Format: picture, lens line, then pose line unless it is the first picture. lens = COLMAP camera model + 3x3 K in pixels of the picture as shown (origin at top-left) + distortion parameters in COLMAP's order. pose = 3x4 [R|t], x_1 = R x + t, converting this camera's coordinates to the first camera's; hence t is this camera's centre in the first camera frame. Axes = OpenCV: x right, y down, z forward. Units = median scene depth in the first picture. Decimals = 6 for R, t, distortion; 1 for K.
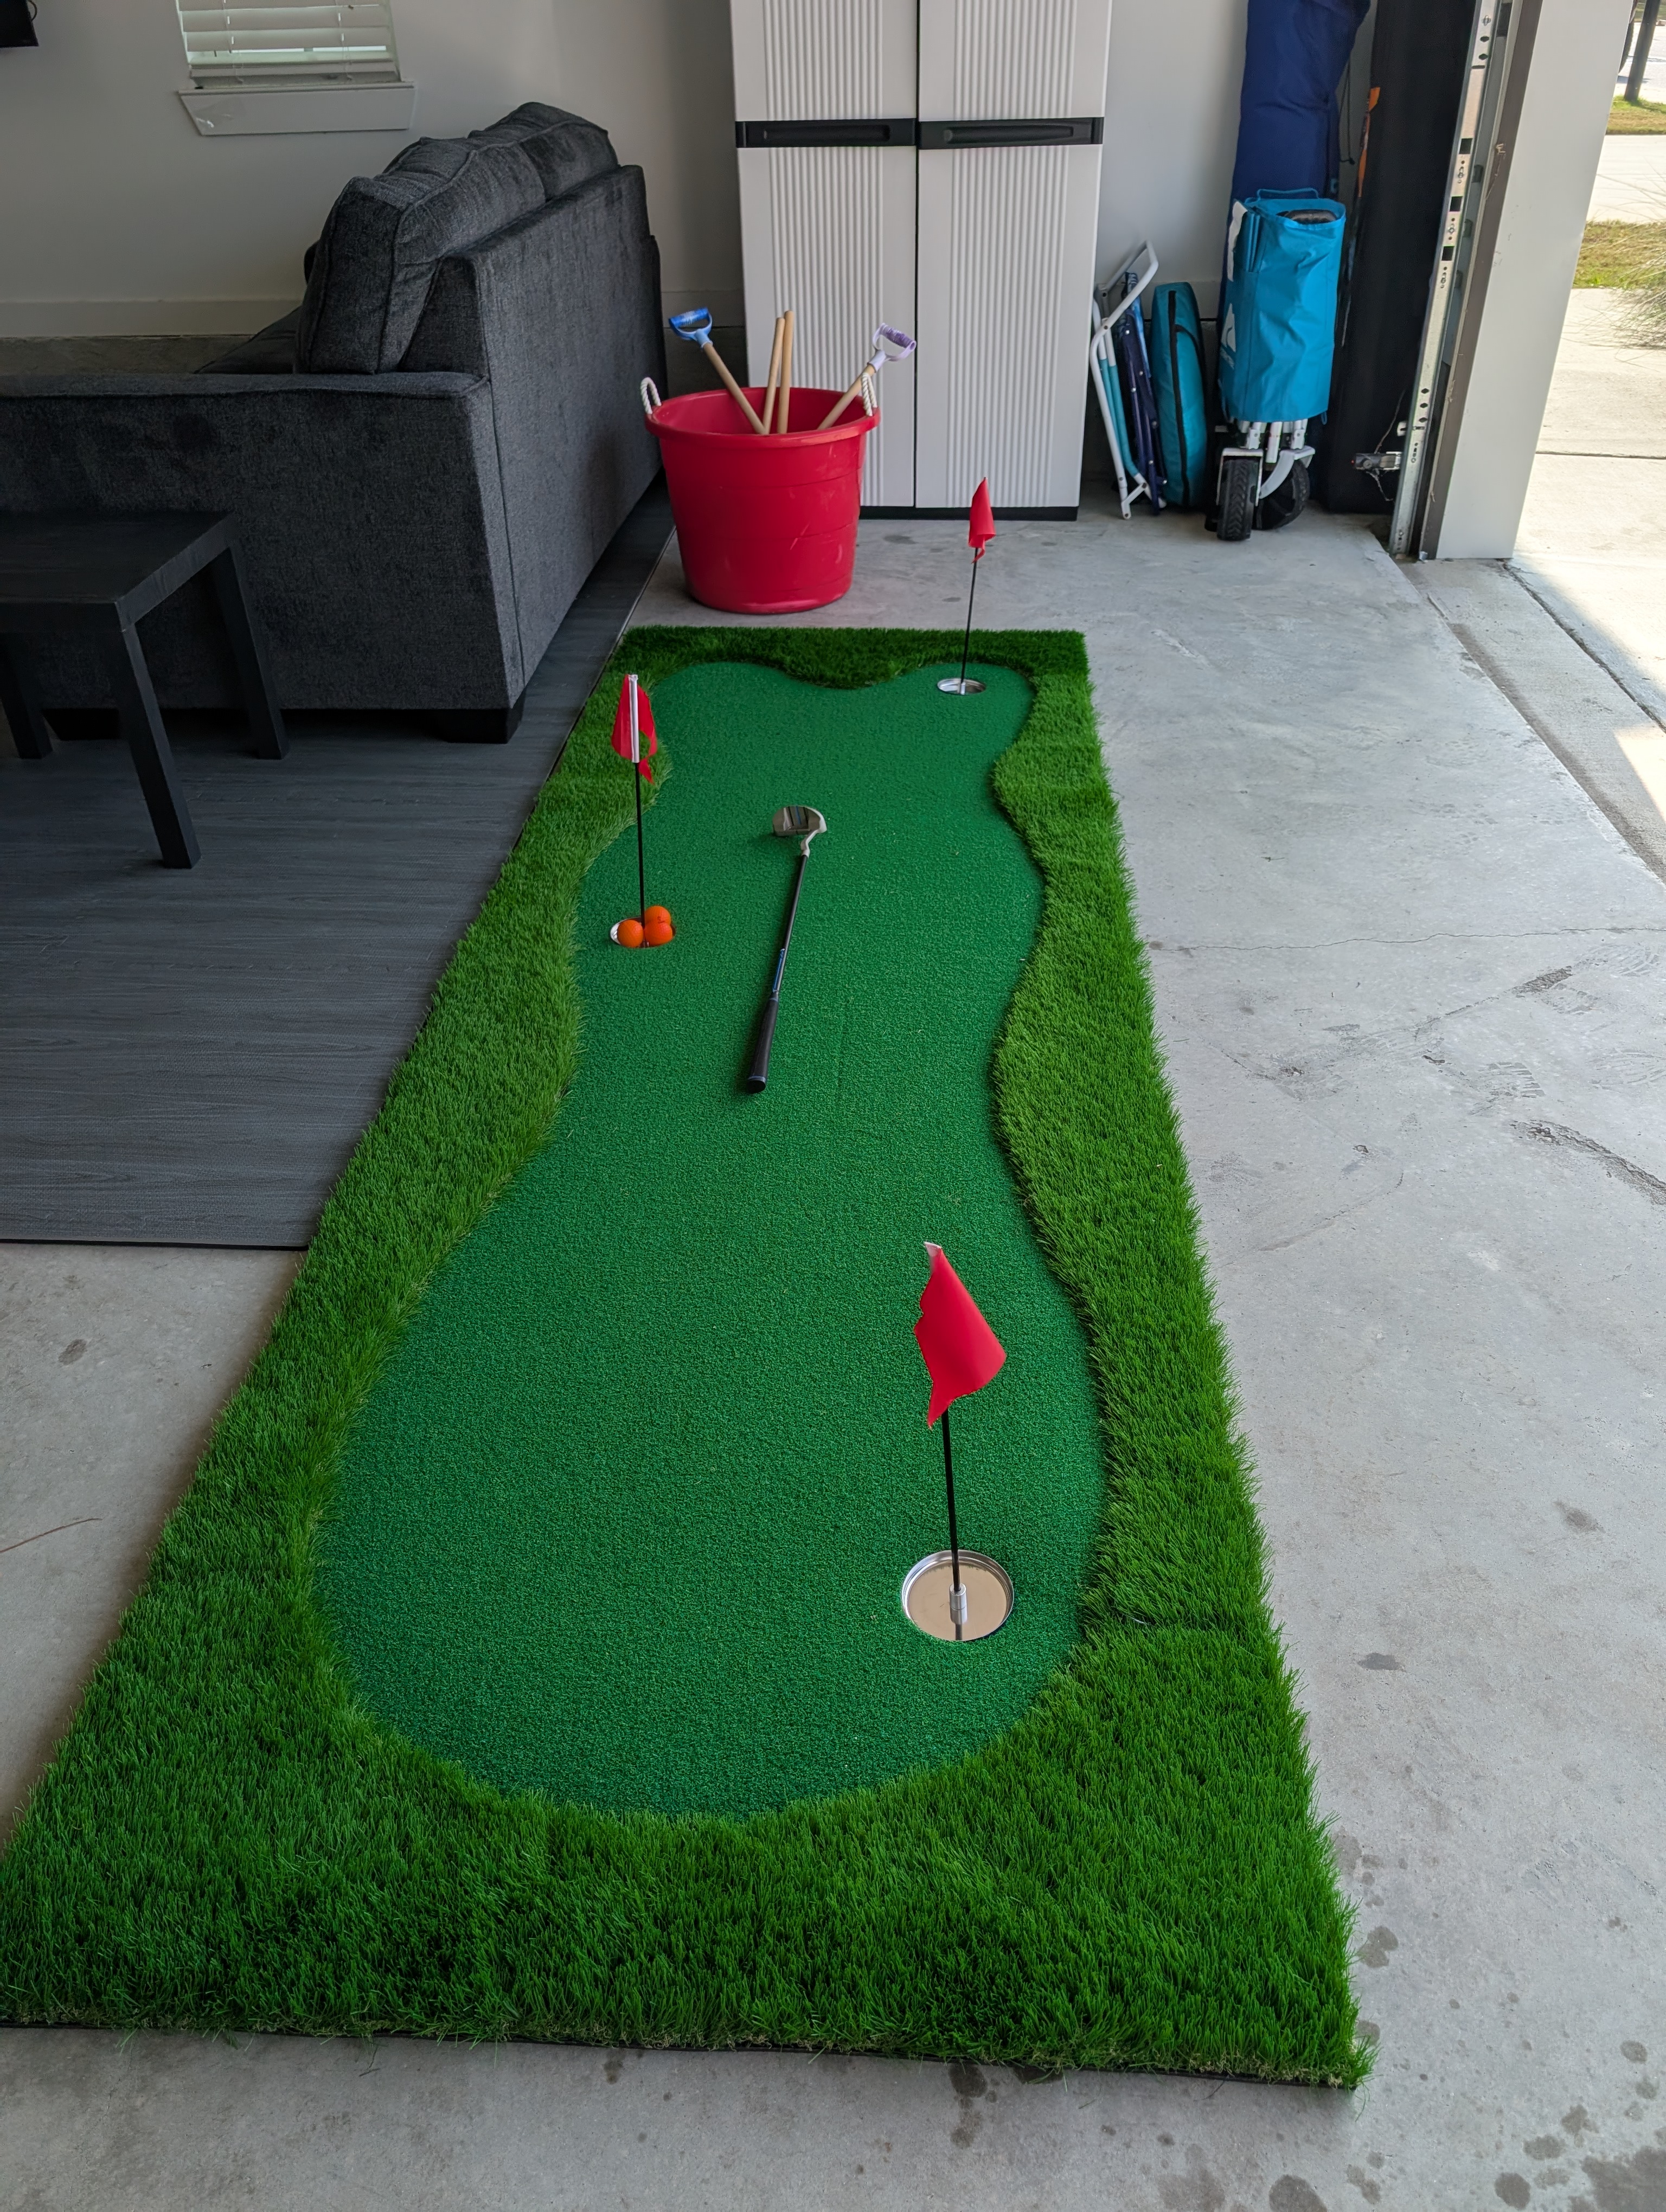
lens RADIAL K [[1563.7, 0, 836.2], [0, 1563.7, 1109.4], [0, 0, 1]] dist [0.000802, -0.005367]
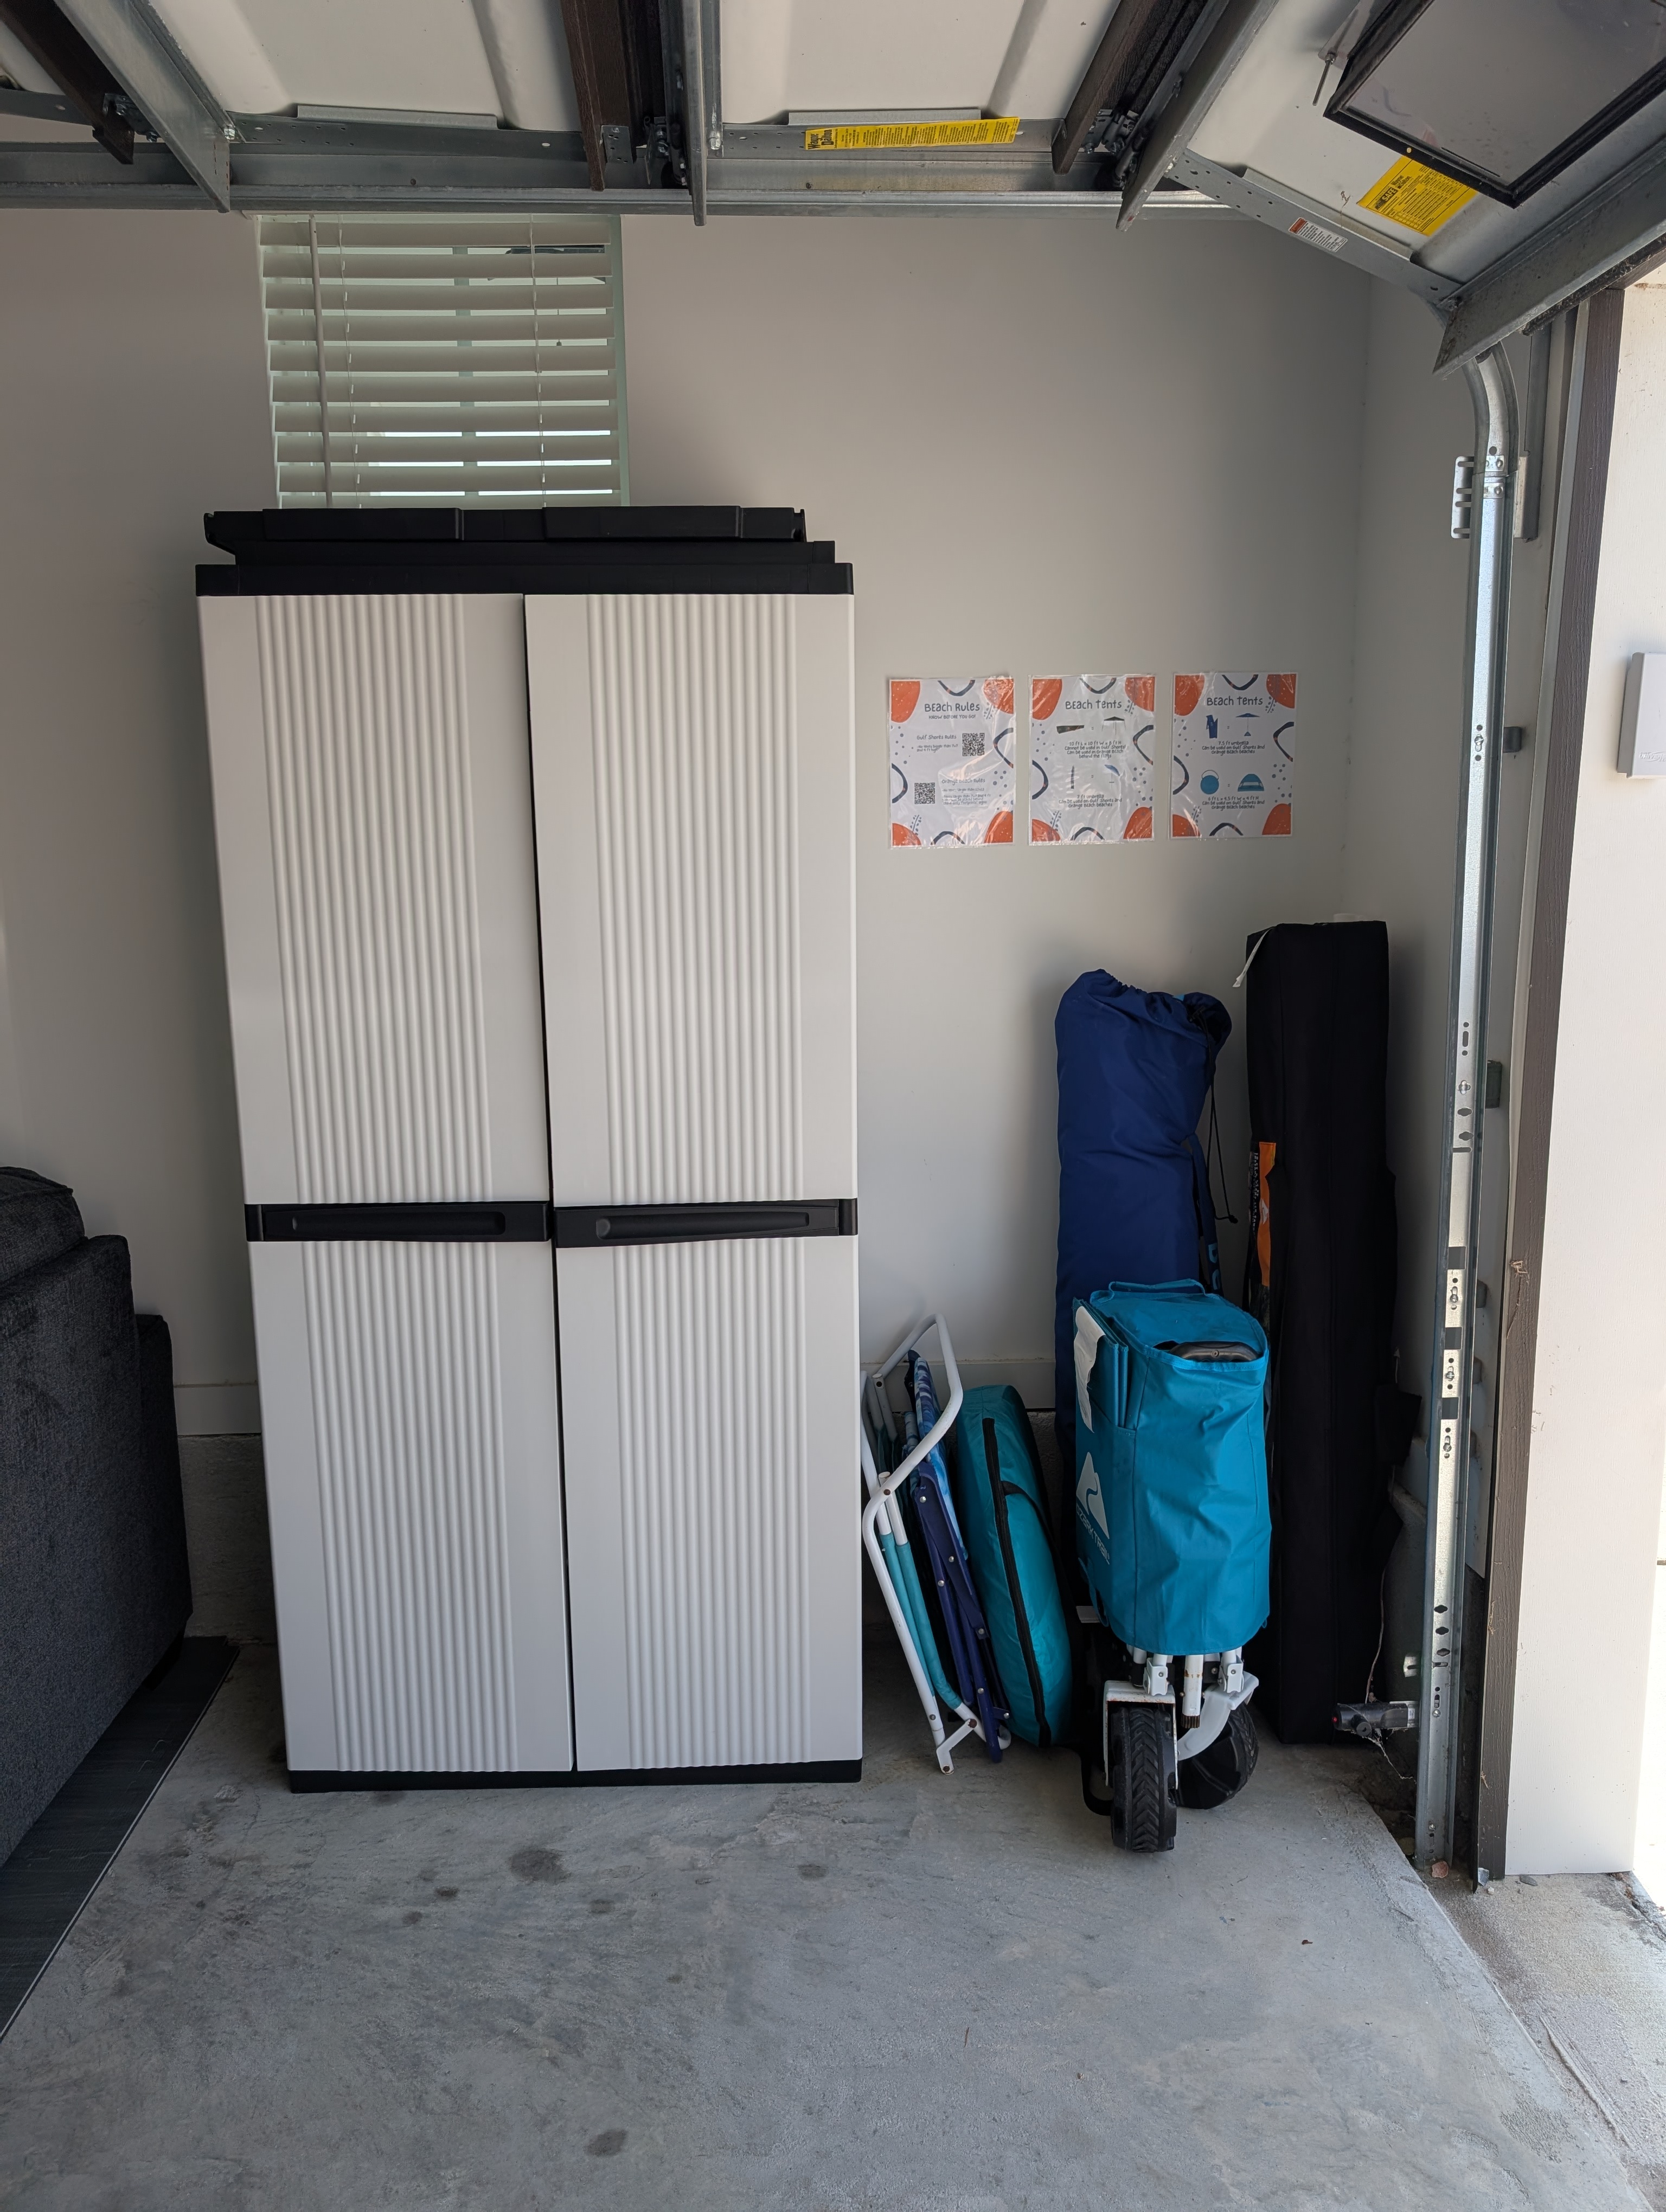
lens RADIAL K [[1494.9, 0, 833.0], [0, 1494.9, 1106.0], [0, 0, 1]] dist [0.007505, -0.002609]
pose [[0.992818, -0.008313, 0.119342, 0.086040], [0.060711, 0.894588, -0.442748, -0.382602], [-0.103081, 0.446814, 0.888668, 0.434367]]
